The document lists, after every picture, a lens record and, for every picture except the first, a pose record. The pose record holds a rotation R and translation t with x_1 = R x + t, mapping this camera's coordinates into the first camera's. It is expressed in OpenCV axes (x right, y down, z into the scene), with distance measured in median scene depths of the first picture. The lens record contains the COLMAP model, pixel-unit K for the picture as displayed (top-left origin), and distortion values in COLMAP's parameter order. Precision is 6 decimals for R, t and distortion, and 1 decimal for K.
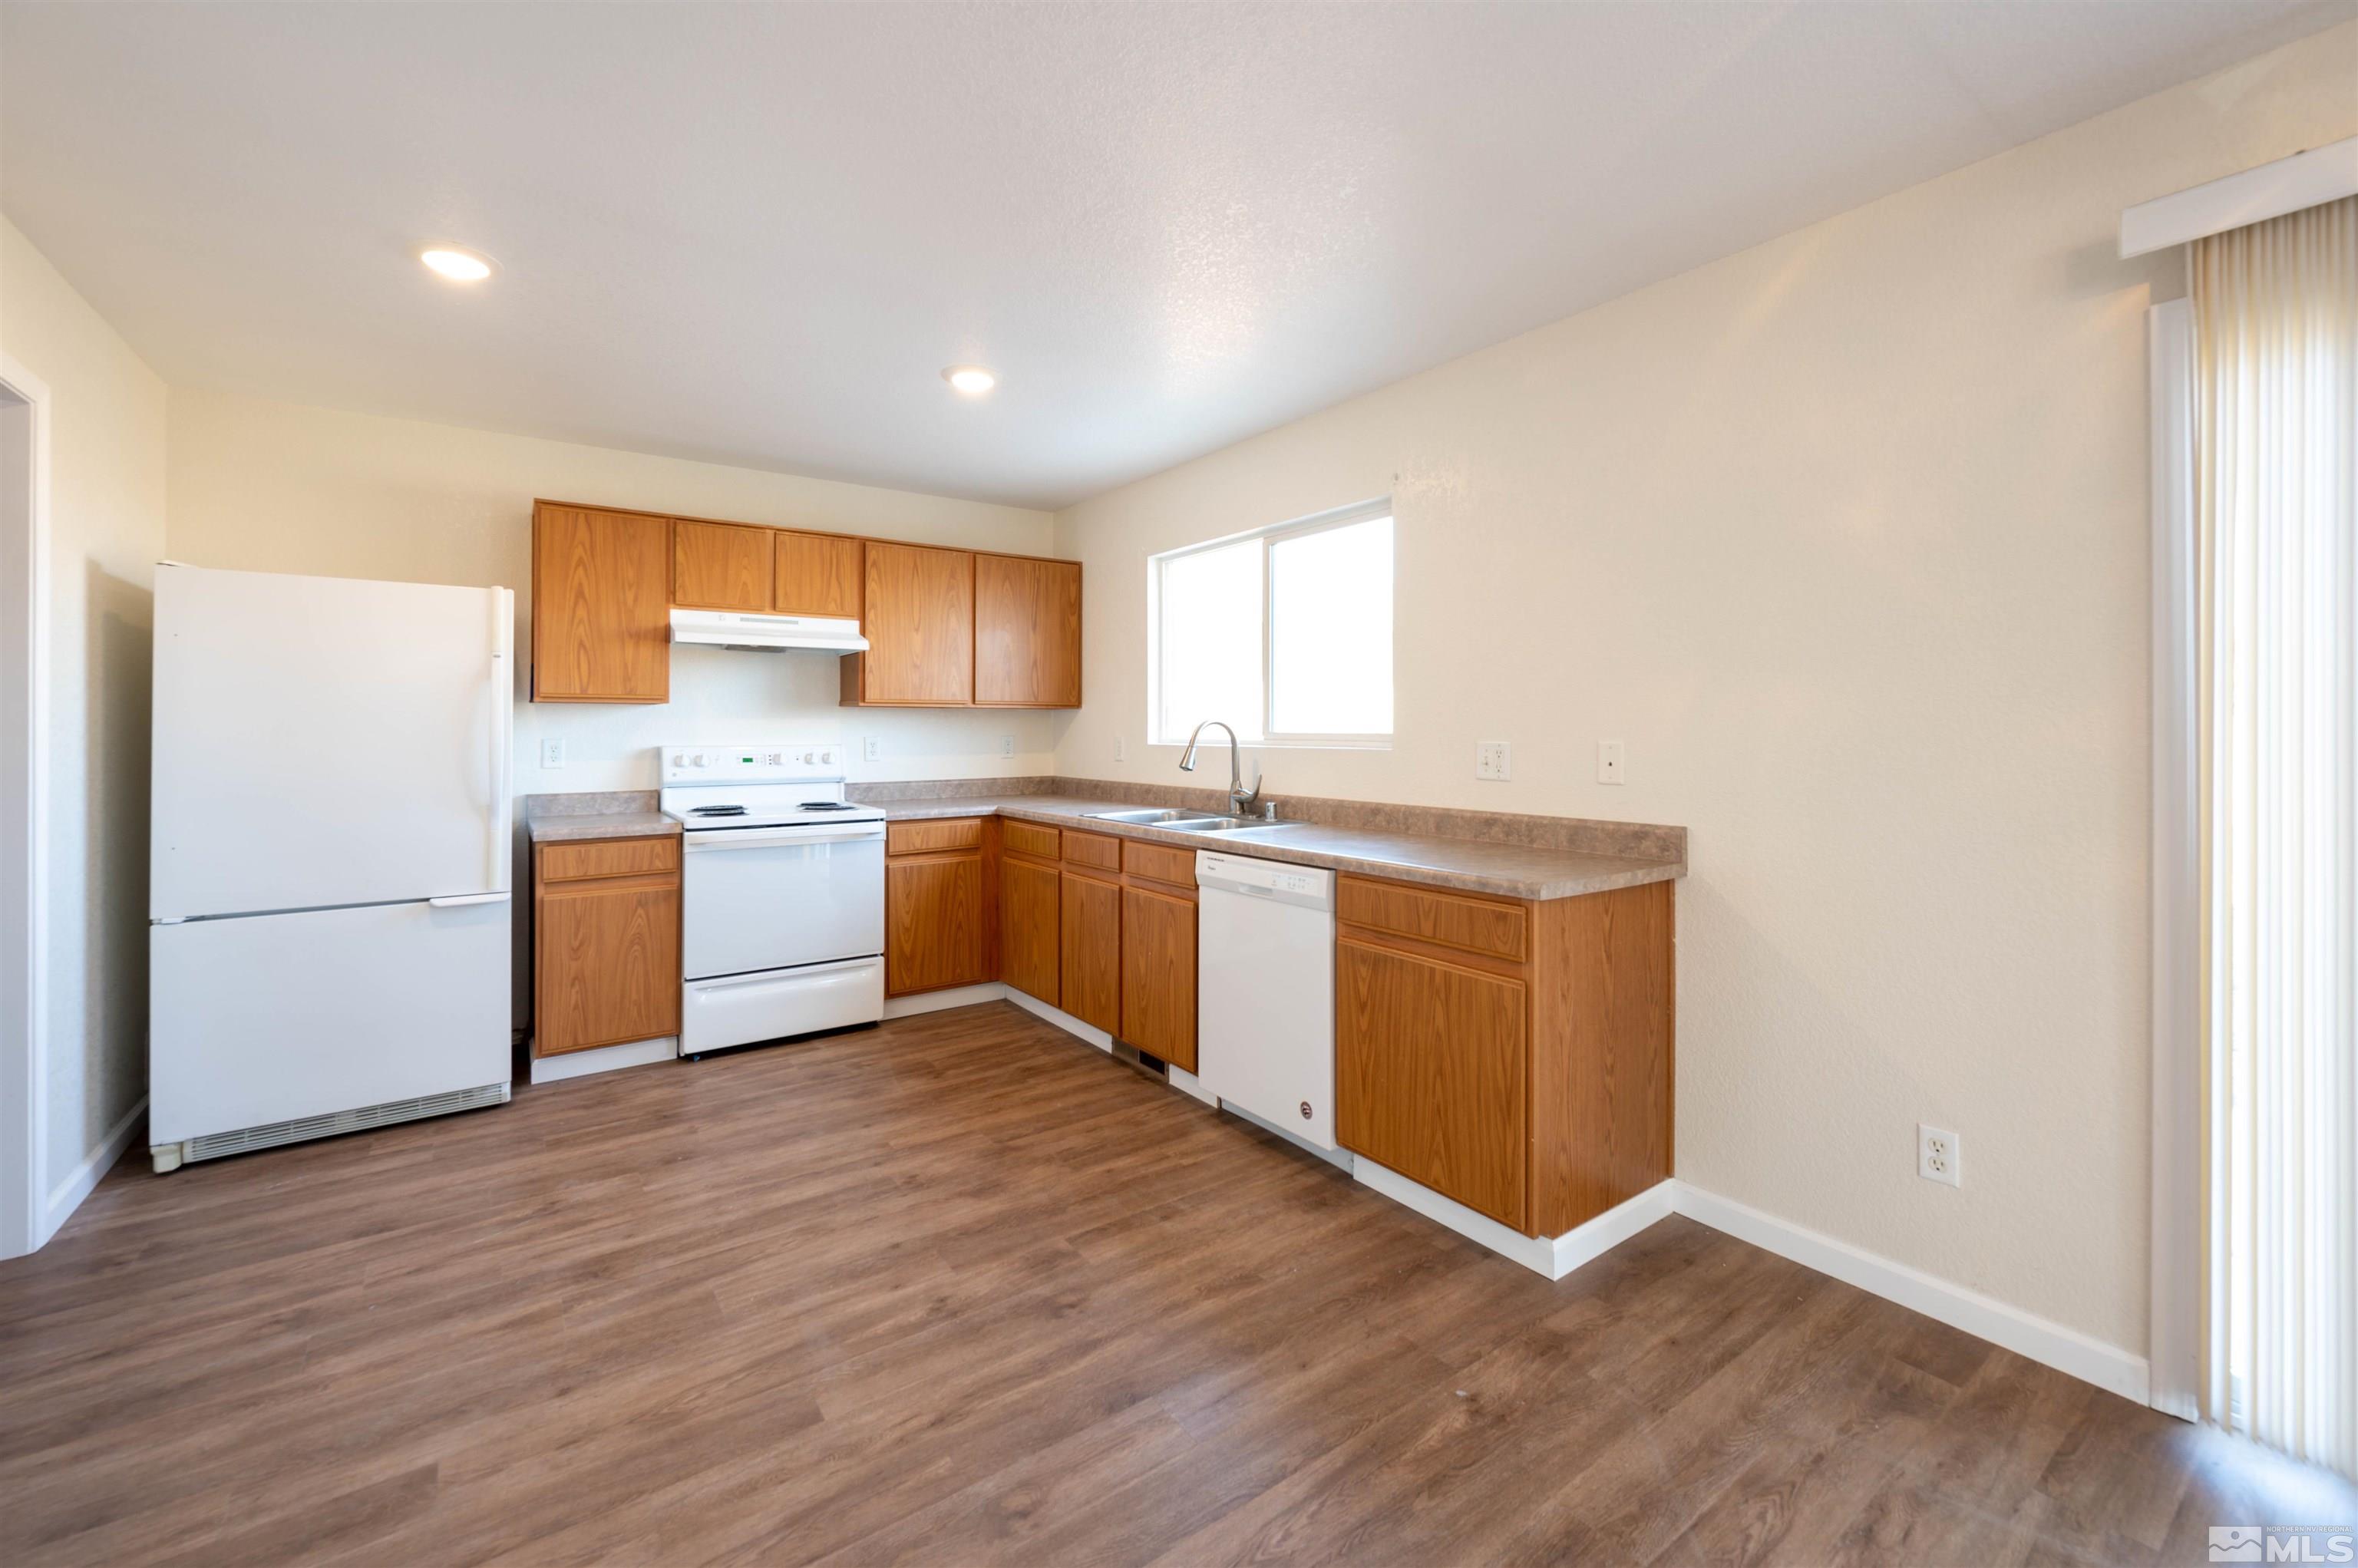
lens RADIAL K [[992.4, 0, 1171.6], [0, 992.4, 728.2], [0, 0, 1]] dist [-0.001661, 0.000611]
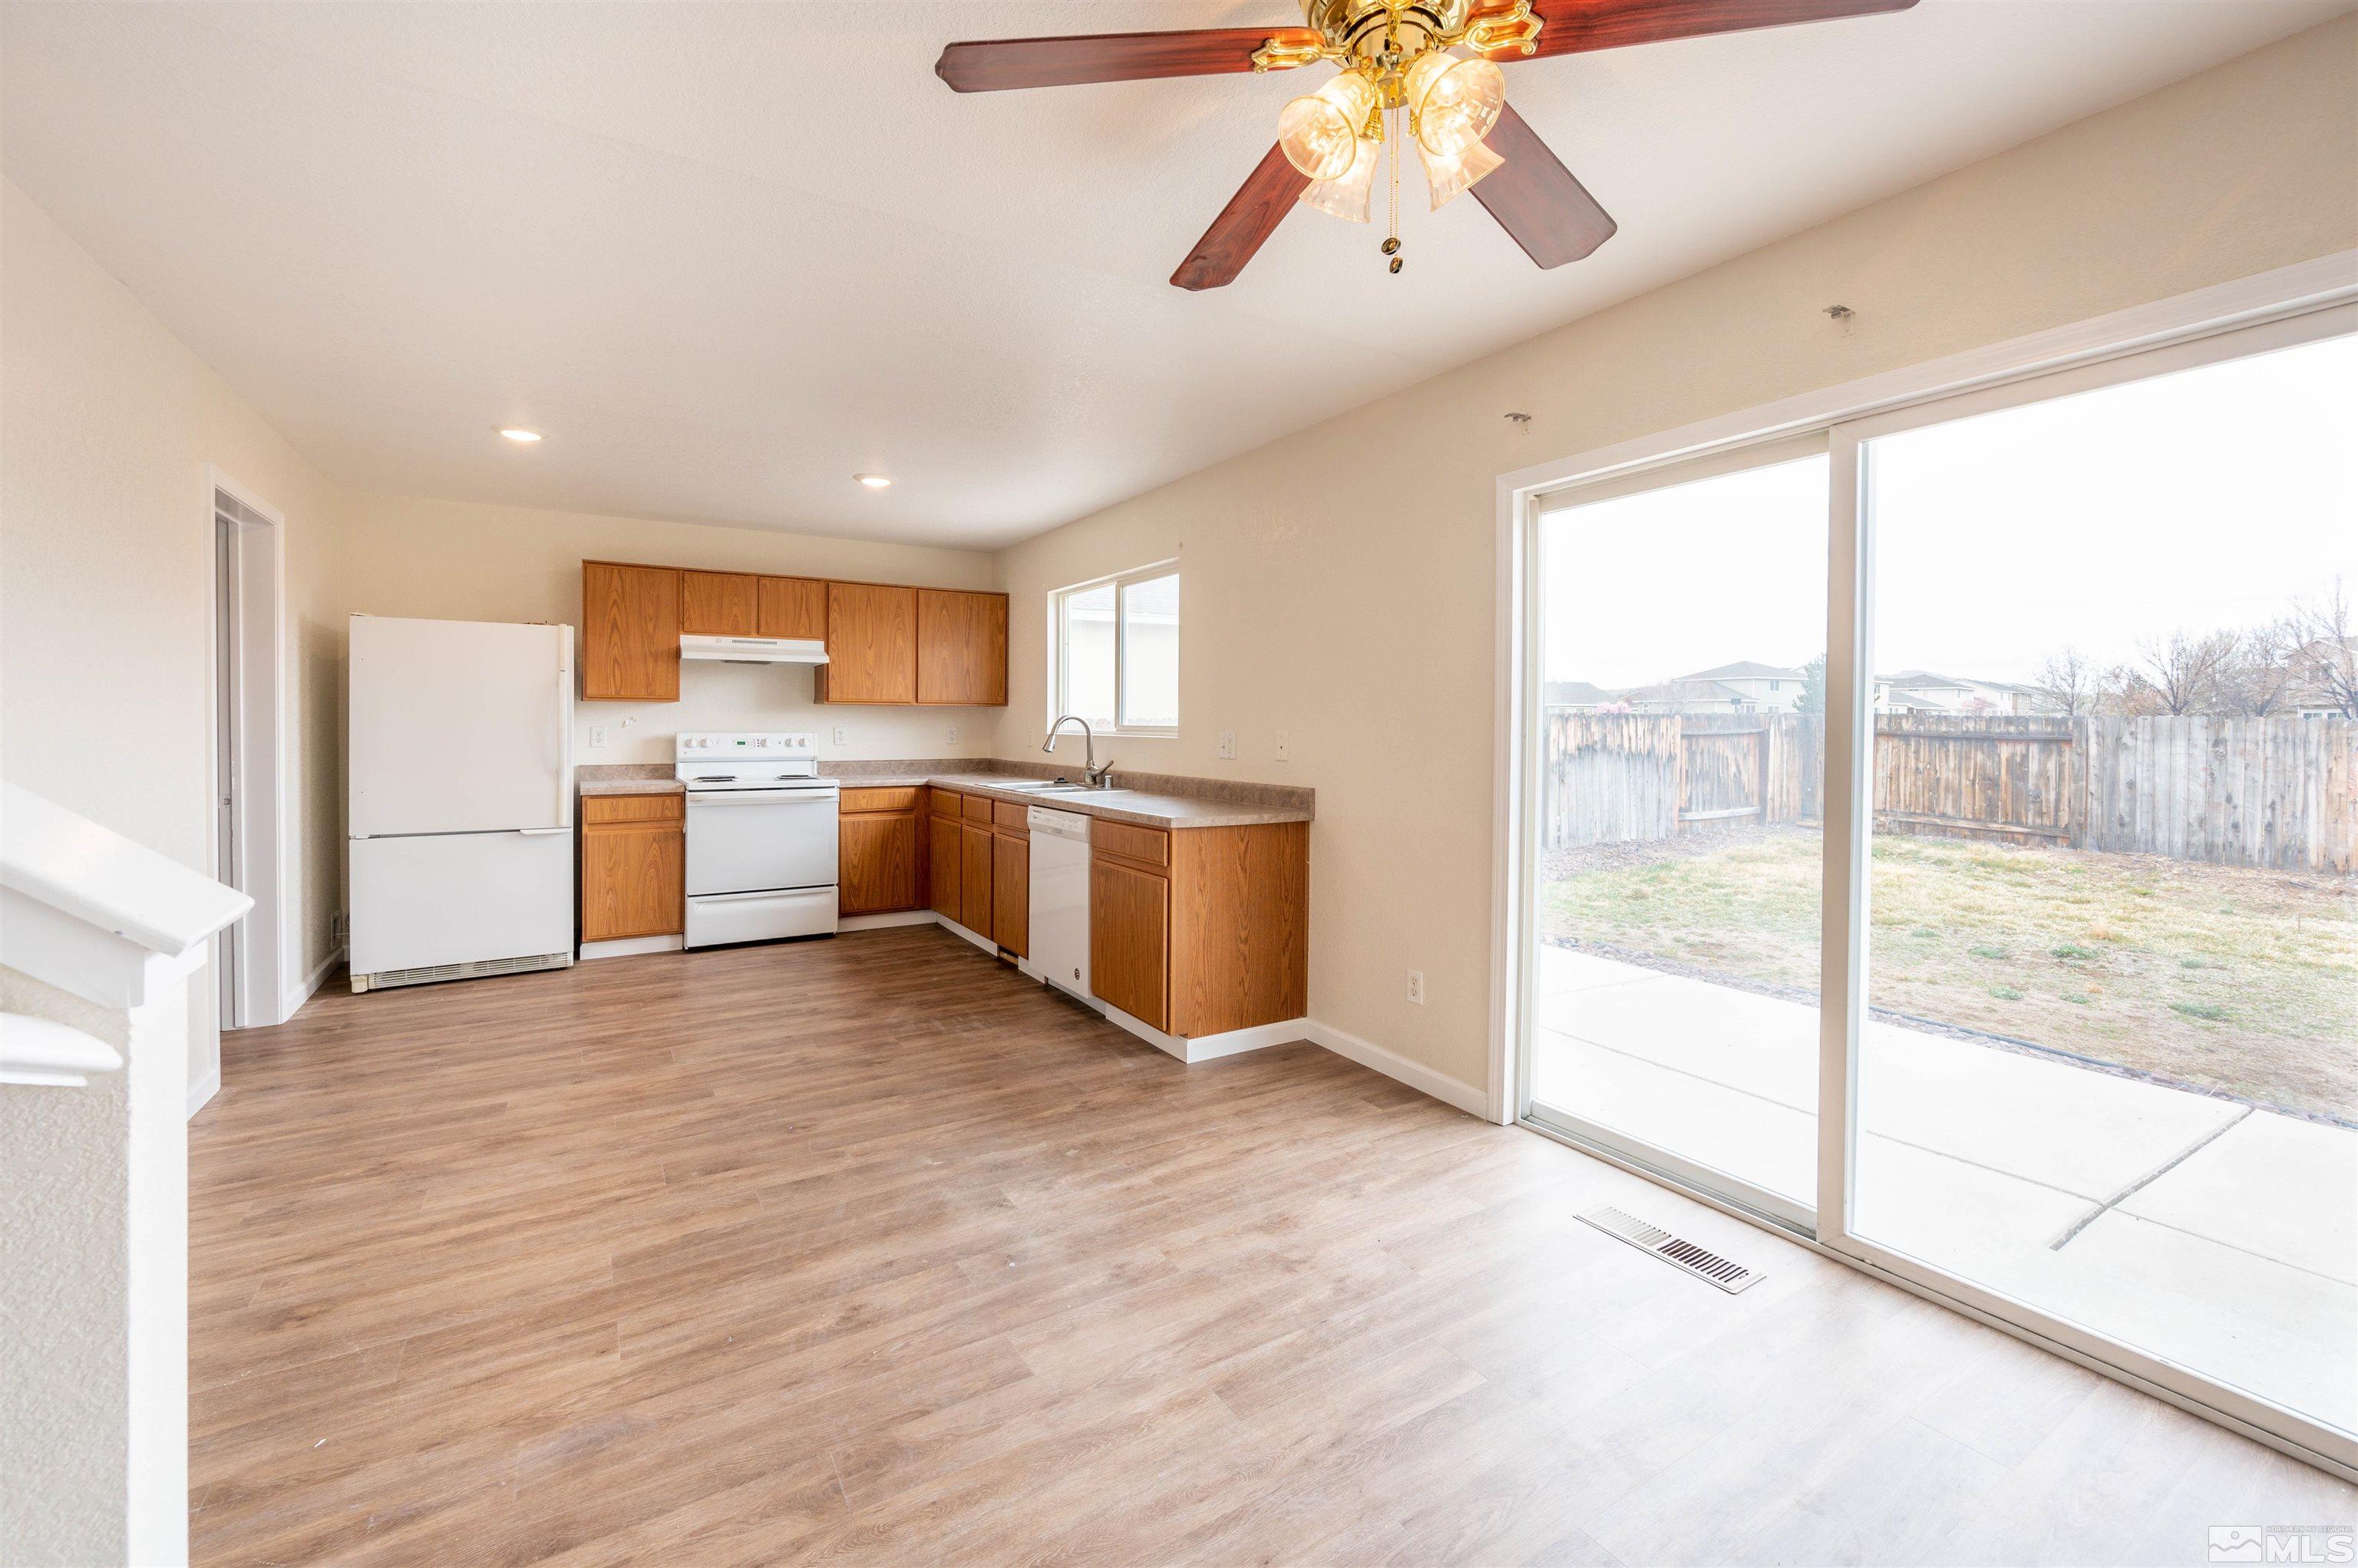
lens RADIAL K [[938.3, 0, 1187.4], [0, 938.3, 735.9], [0, 0, 1]] dist [0.000036, -0.000240]
pose [[0.999585, 0.006342, -0.028117, 0.270558], [-0.005925, 0.999871, 0.014897, -0.001028], [0.028207, -0.014725, 0.999494, -0.334899]]
